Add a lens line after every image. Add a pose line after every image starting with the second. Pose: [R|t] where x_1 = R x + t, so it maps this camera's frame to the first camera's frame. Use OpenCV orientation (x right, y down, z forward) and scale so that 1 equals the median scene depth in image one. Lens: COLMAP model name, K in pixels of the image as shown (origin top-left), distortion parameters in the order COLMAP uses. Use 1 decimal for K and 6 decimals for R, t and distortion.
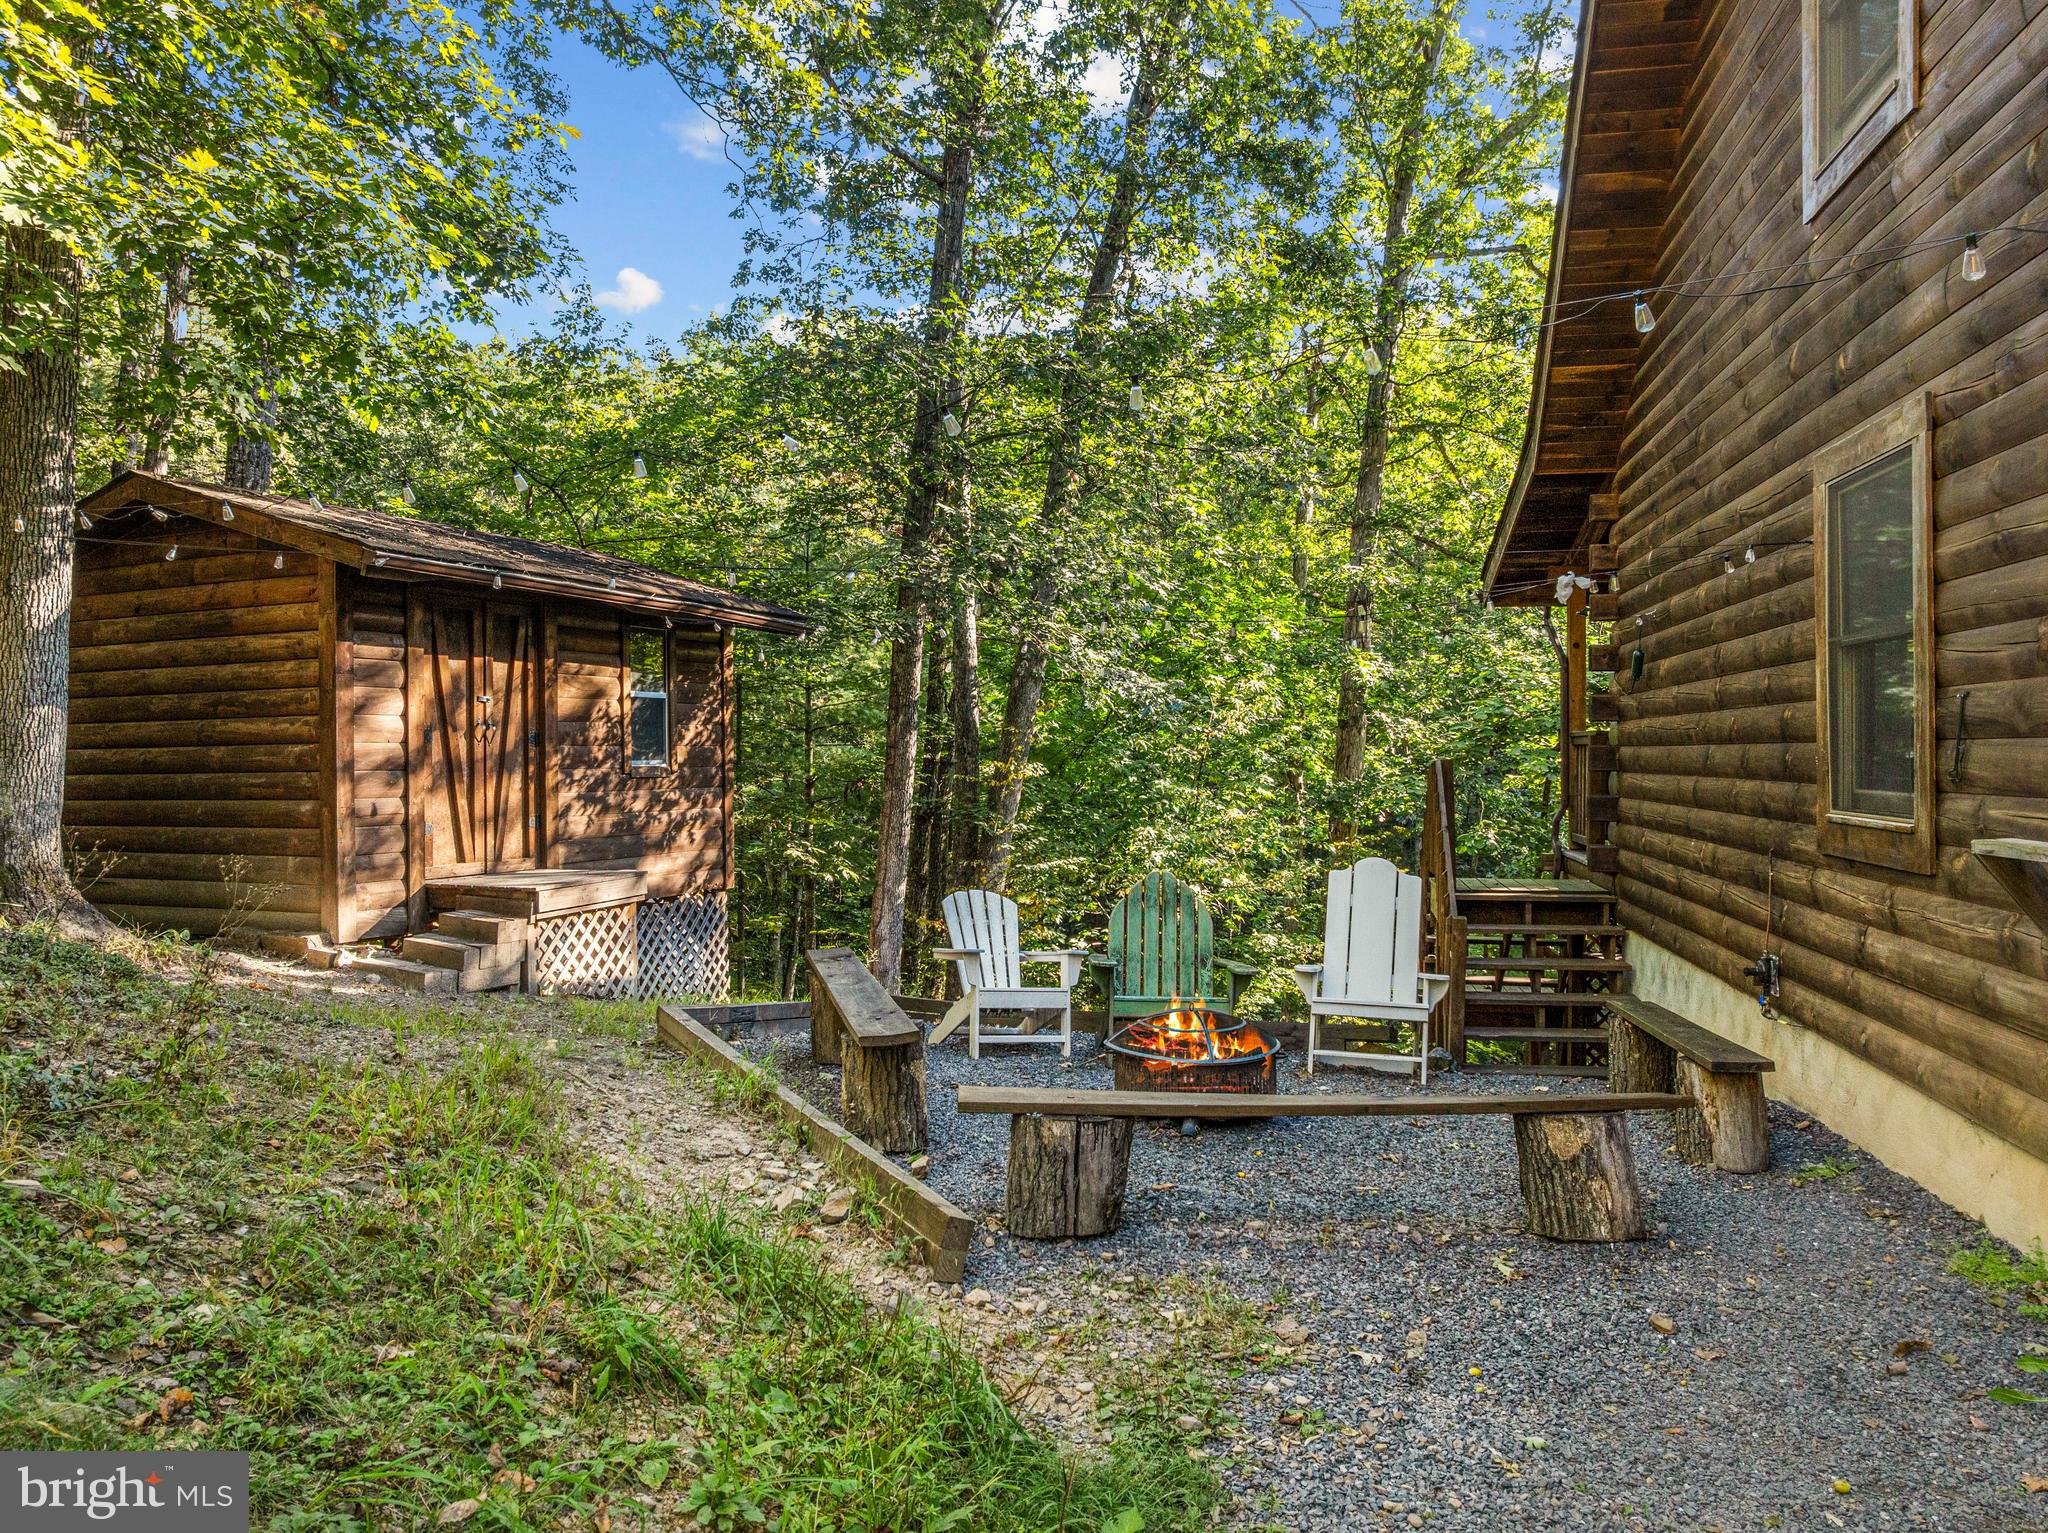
lens RADIAL K [[1413.4, 0, 1025.4], [0, 1413.4, 751.3], [0, 0, 1]] dist [-0.030015, -0.003086]
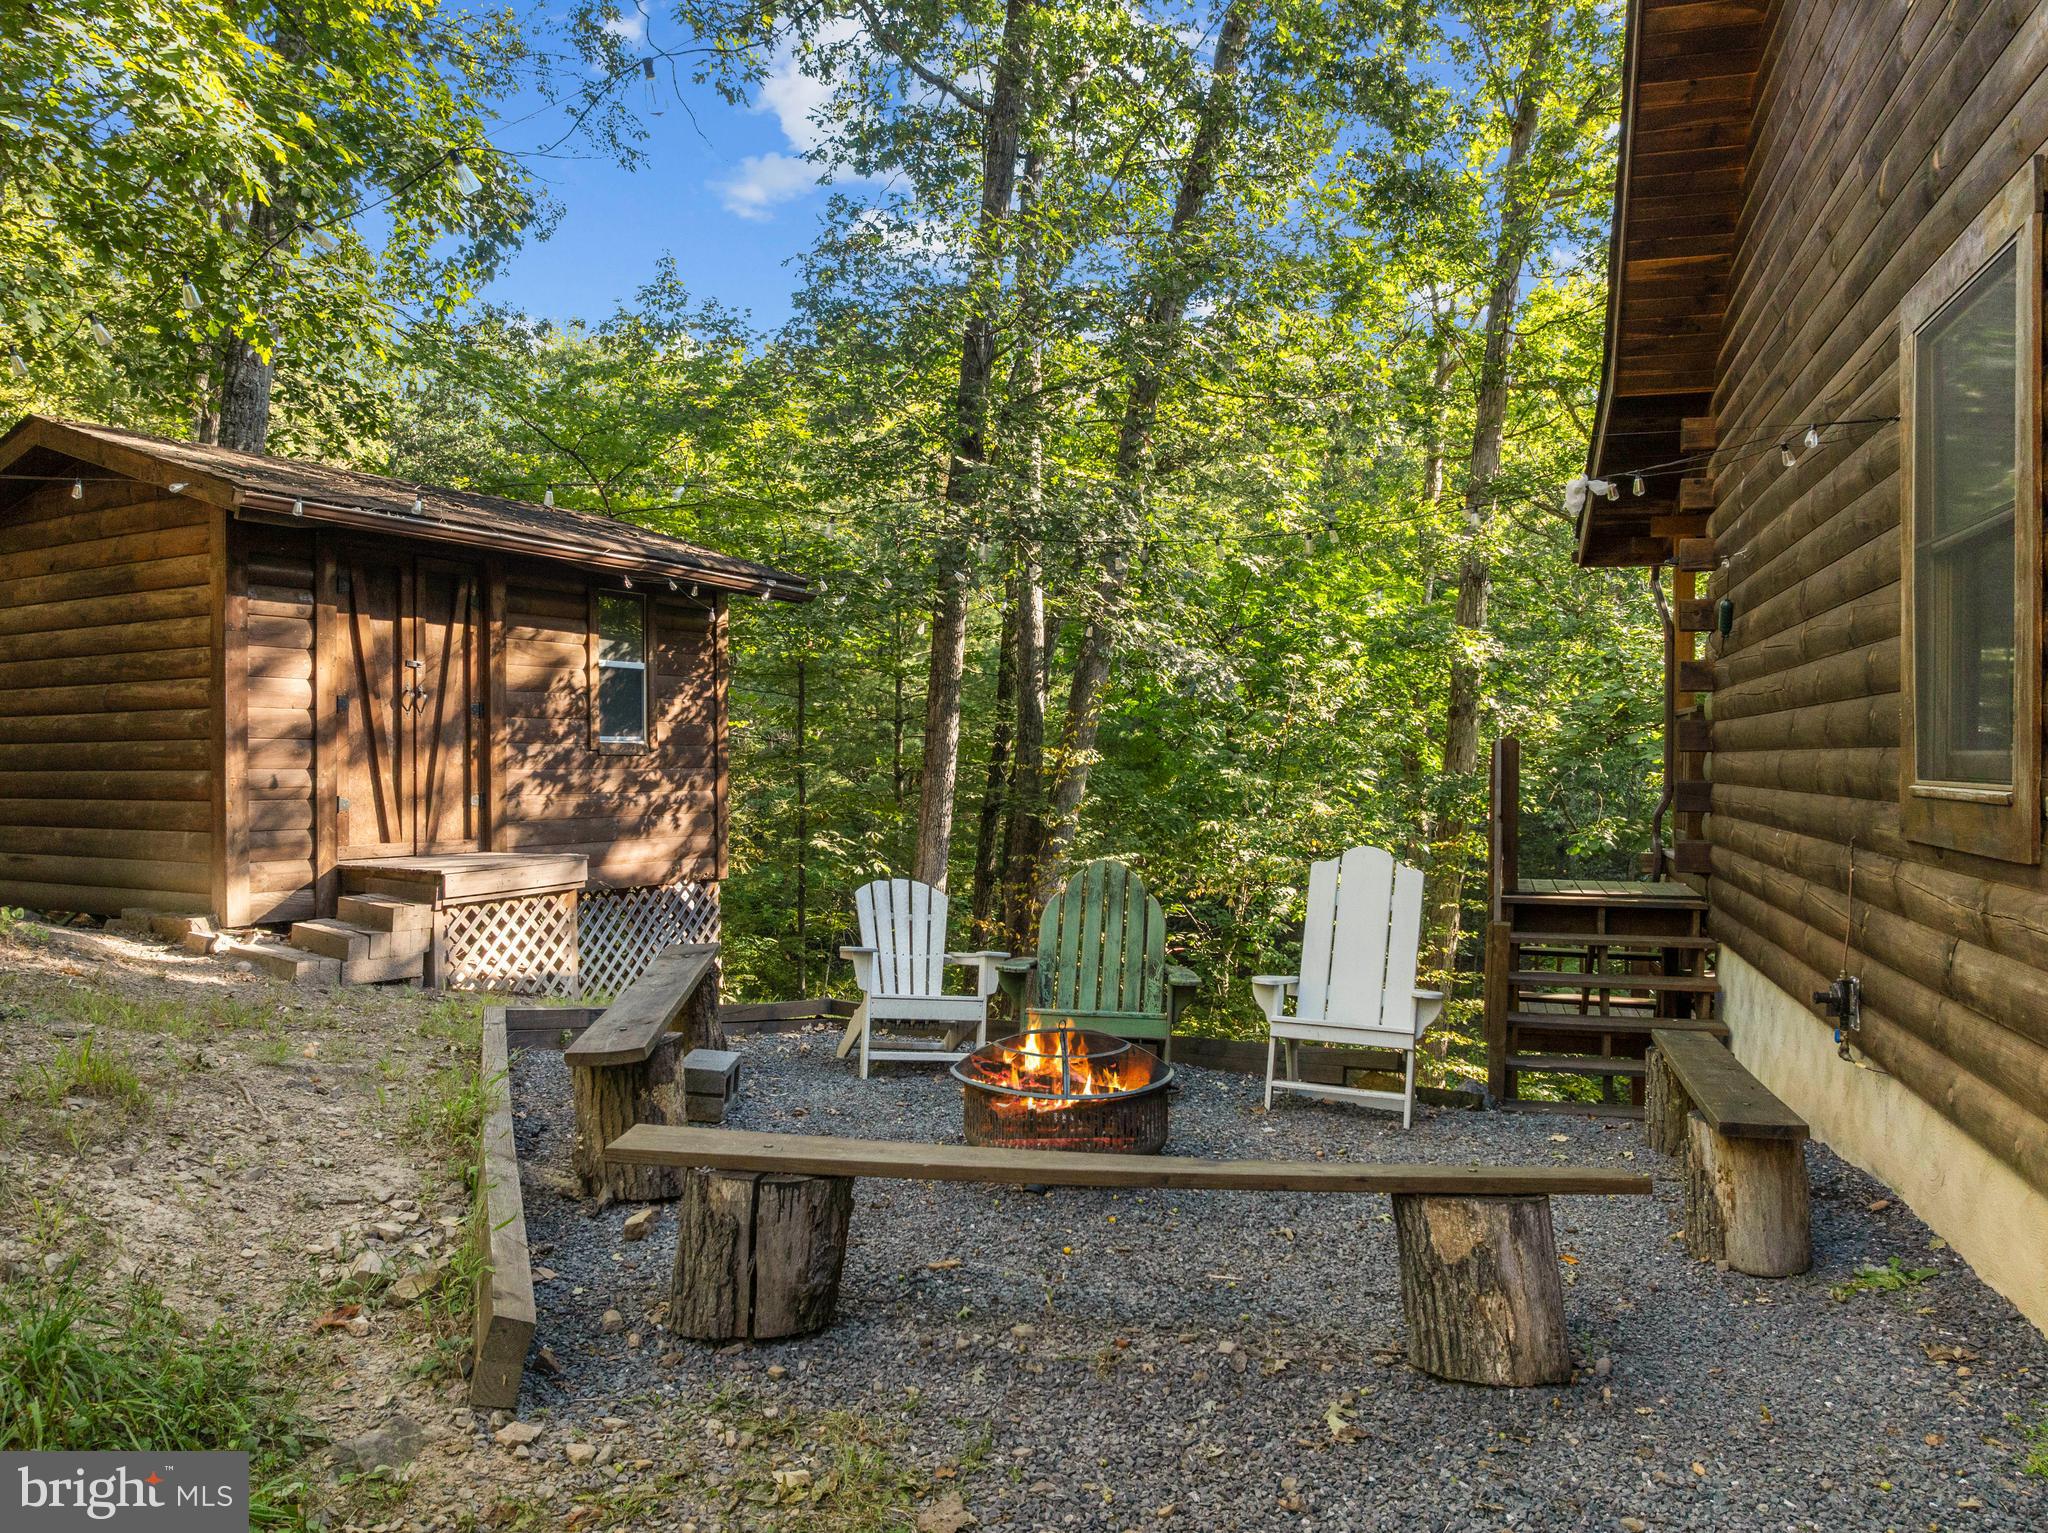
lens RADIAL K [[1442.9, 0, 1024.0], [0, 1442.9, 766.5], [0, 0, 1]] dist [-0.046811, 0.021234]
pose [[0.994509, 0.007841, -0.104360, 0.112959], [-0.006782, 0.999922, 0.010501, 0.018026], [0.104434, -0.009736, 0.994484, 0.126909]]
